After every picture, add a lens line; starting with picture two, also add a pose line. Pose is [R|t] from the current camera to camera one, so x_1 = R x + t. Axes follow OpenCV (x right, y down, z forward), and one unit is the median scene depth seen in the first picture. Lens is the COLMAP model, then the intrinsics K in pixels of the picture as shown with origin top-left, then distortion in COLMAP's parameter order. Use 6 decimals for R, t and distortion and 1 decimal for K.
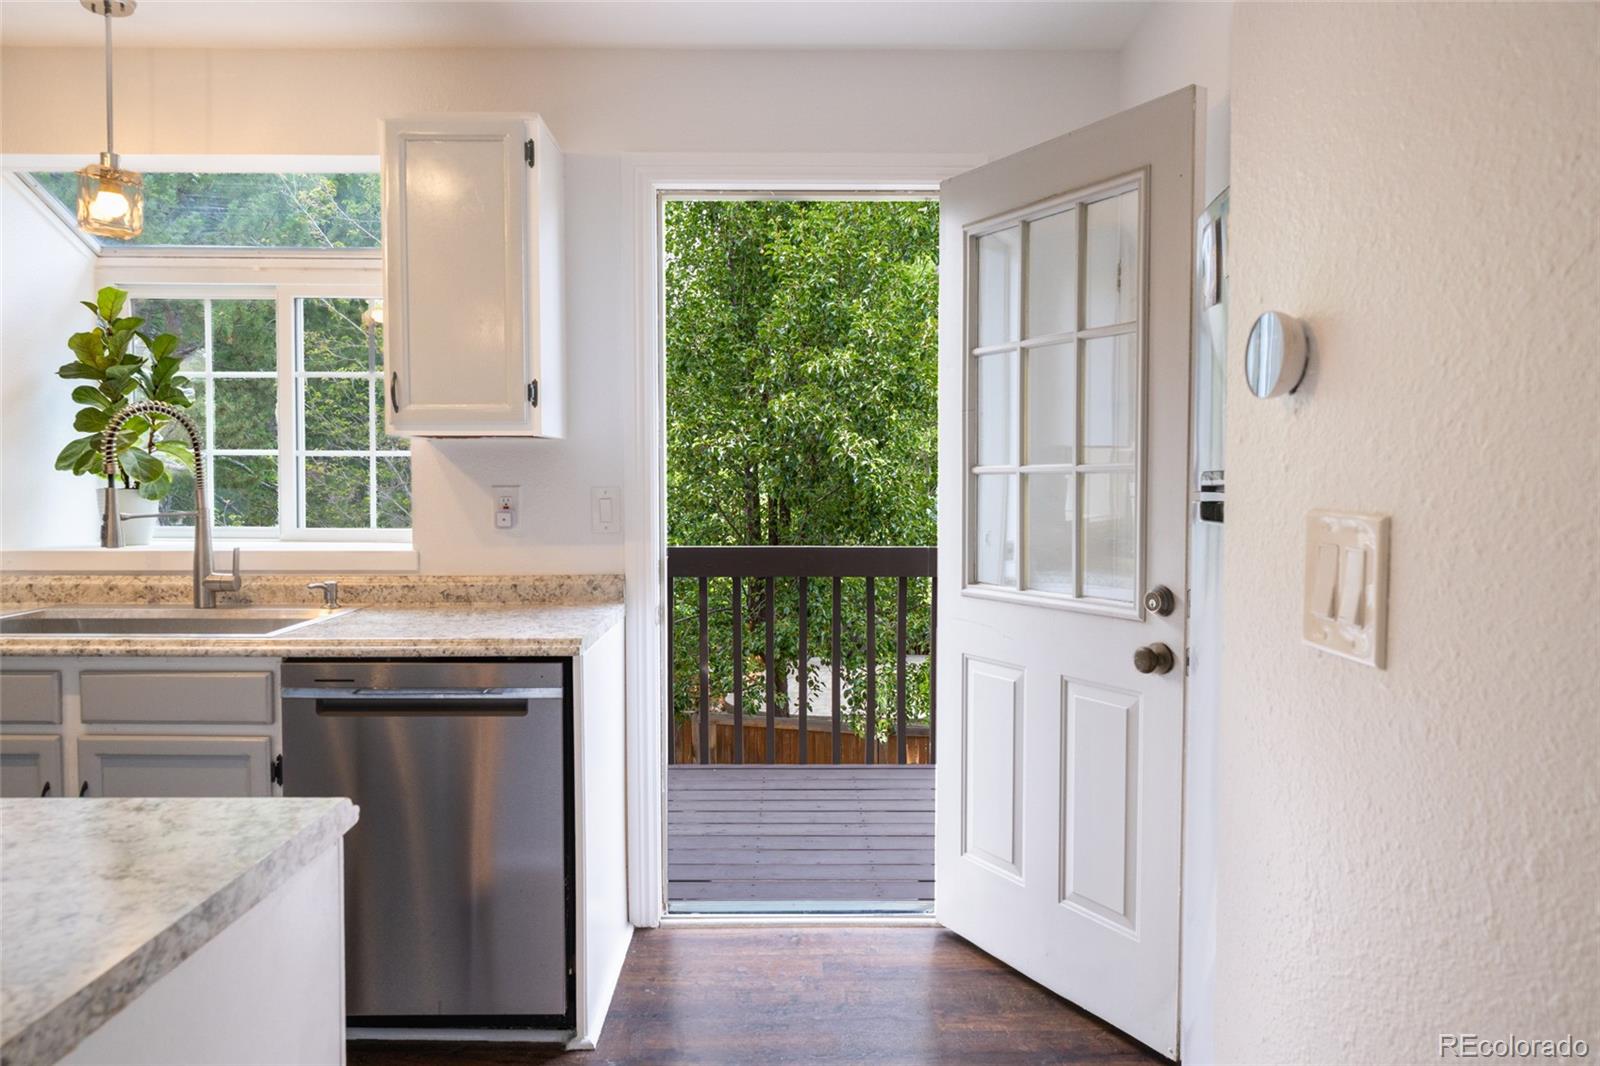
lens RADIAL K [[1045.9, 0, 803.3], [0, 1045.9, 528.6], [0, 0, 1]] dist [0.003655, 0.000598]
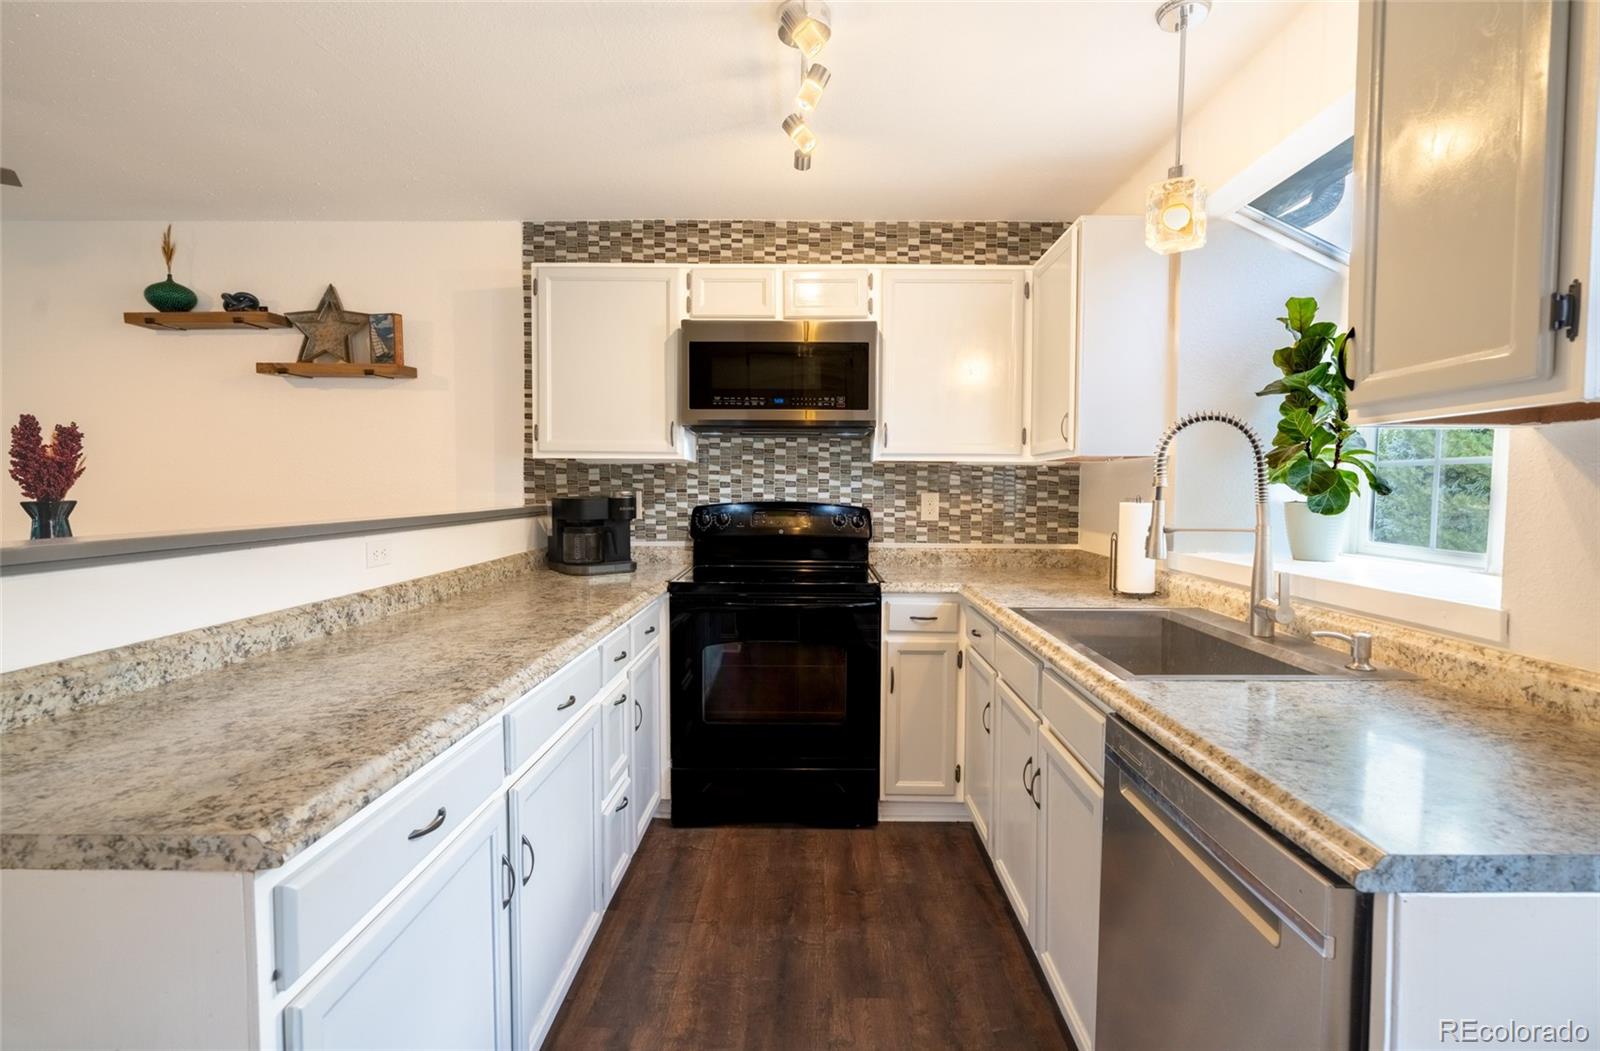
lens RADIAL K [[771.4, 0, 800.0], [0, 771.4, 521.2], [0, 0, 1]] dist [-0.000477, 0.000010]
pose [[-0.021382, 0.045052, -0.998756, 0.091788], [-0.052427, 0.997559, 0.046120, -0.031624], [0.998396, 0.053348, -0.018968, 0.615802]]
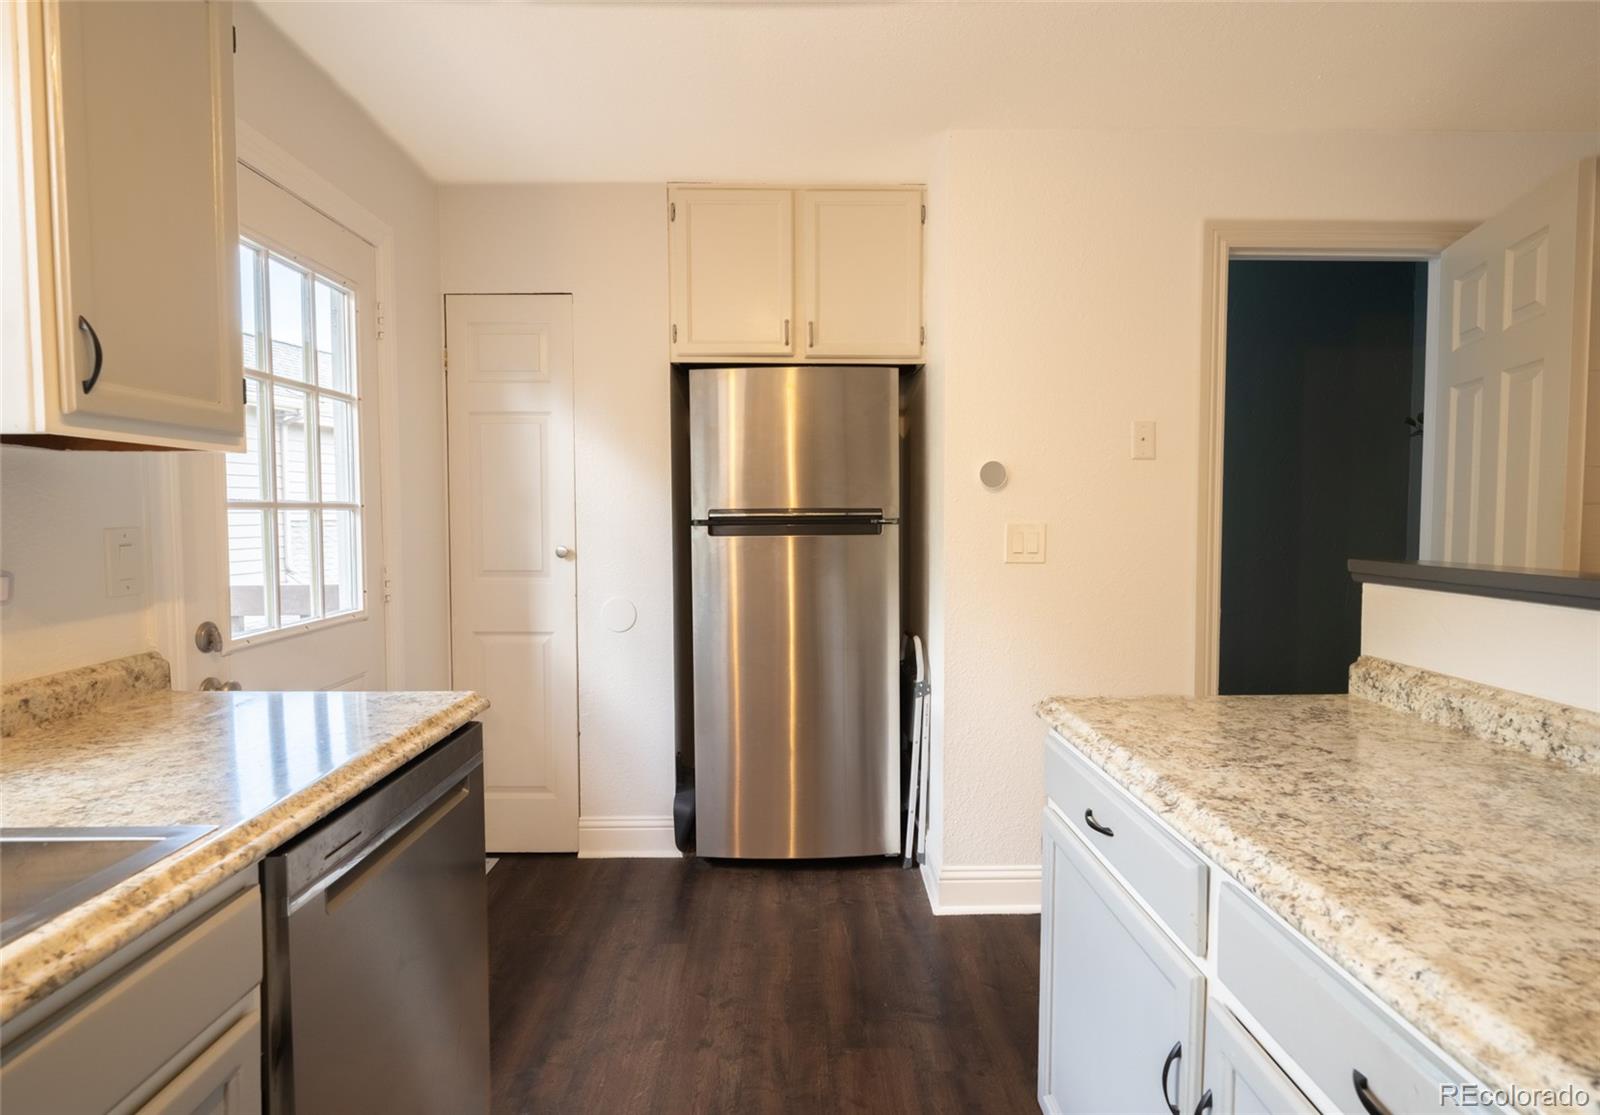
lens RADIAL K [[849.9, 0, 800.8], [0, 849.9, 555.2], [0, 0, 1]] dist [0.000426, 0.000113]
pose [[-0.020611, -0.052989, 0.998382, -0.769525], [0.048408, 0.997370, 0.053935, -0.031450], [-0.998615, 0.049441, -0.017992, 0.593547]]
